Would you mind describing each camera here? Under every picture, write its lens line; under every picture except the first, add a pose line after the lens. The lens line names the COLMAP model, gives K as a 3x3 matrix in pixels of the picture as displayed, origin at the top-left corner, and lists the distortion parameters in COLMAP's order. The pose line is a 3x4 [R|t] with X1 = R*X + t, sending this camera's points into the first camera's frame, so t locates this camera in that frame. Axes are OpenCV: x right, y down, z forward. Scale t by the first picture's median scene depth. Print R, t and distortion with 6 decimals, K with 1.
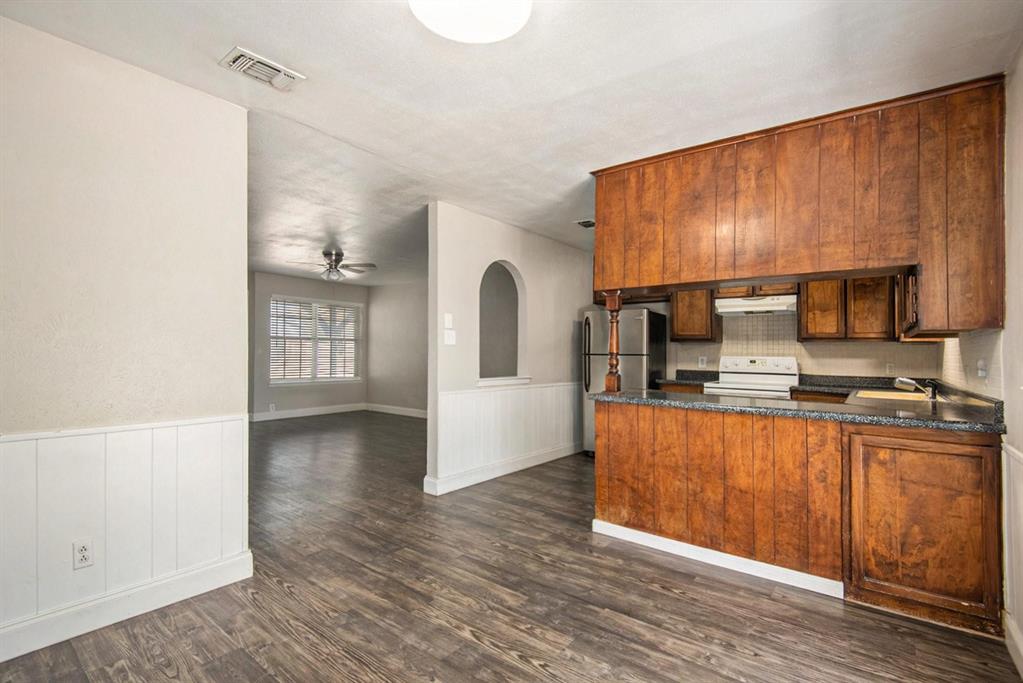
lens RADIAL K [[471.0, 0, 510.2], [0, 471.0, 348.0], [0, 0, 1]] dist [-0.009563, -0.012969]
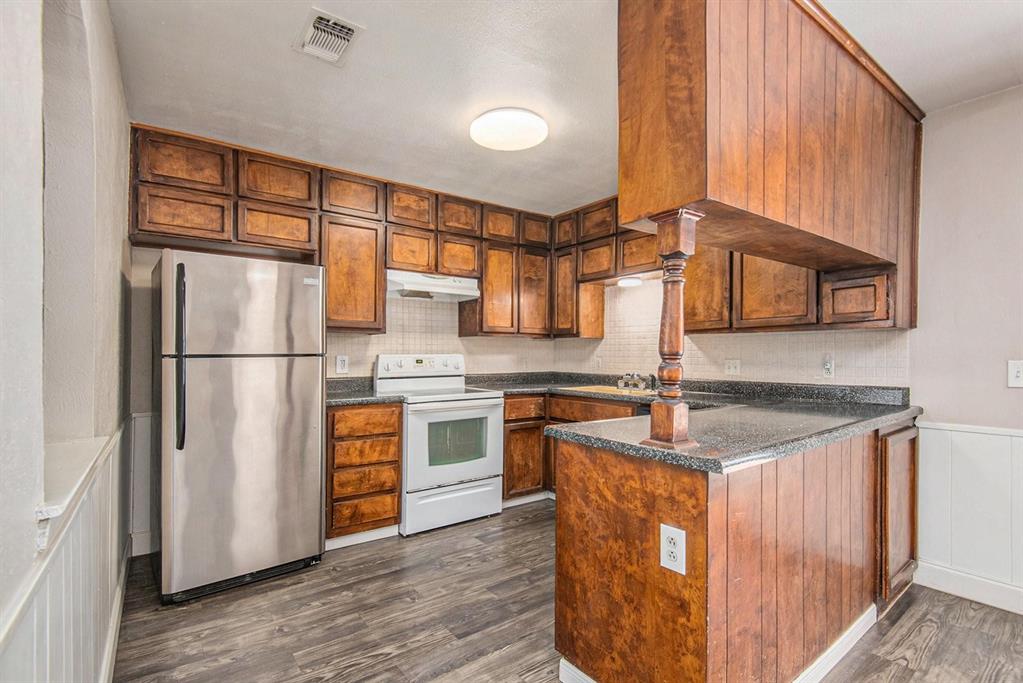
lens RADIAL K [[471.0, 0, 520.9], [0, 471.0, 335.1], [0, 0, 1]] dist [-0.009563, -0.012969]
pose [[0.239530, 0.029775, 0.970432, -0.168748], [0.002866, 0.999504, -0.031375, 0.011456], [-0.970885, 0.010297, 0.239326, 0.670650]]
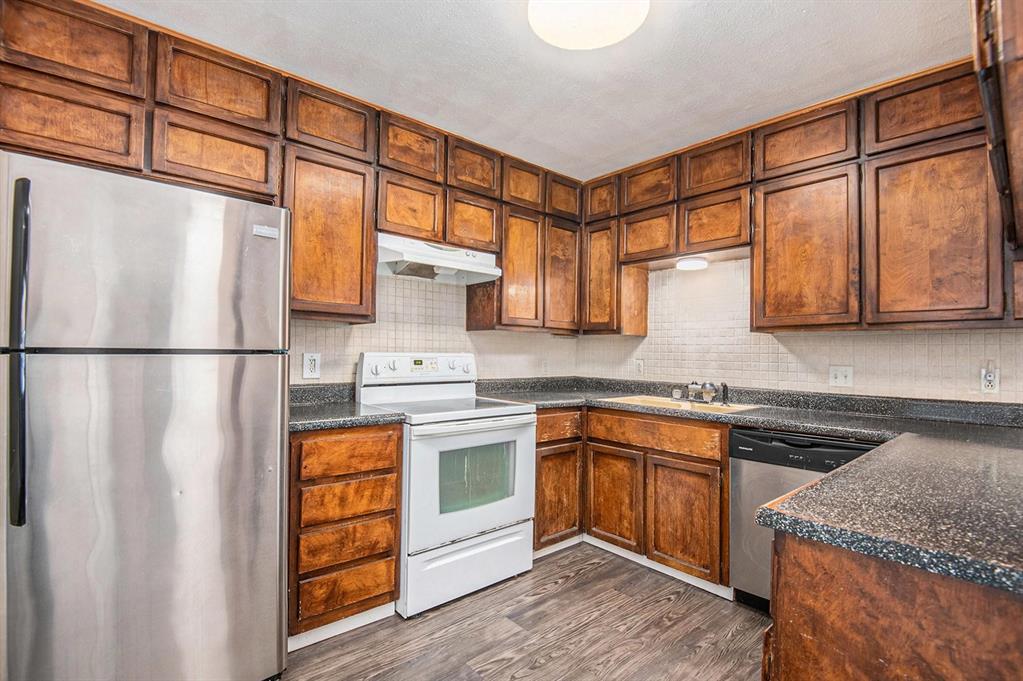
lens RADIAL K [[471.0, 0, 516.5], [0, 471.0, 340.4], [0, 0, 1]] dist [-0.009563, -0.012969]
pose [[0.177055, 0.021334, 0.983970, -0.004577], [-0.013891, 0.999720, -0.019176, 0.012733], [-0.984103, -0.010273, 0.177301, 0.795200]]
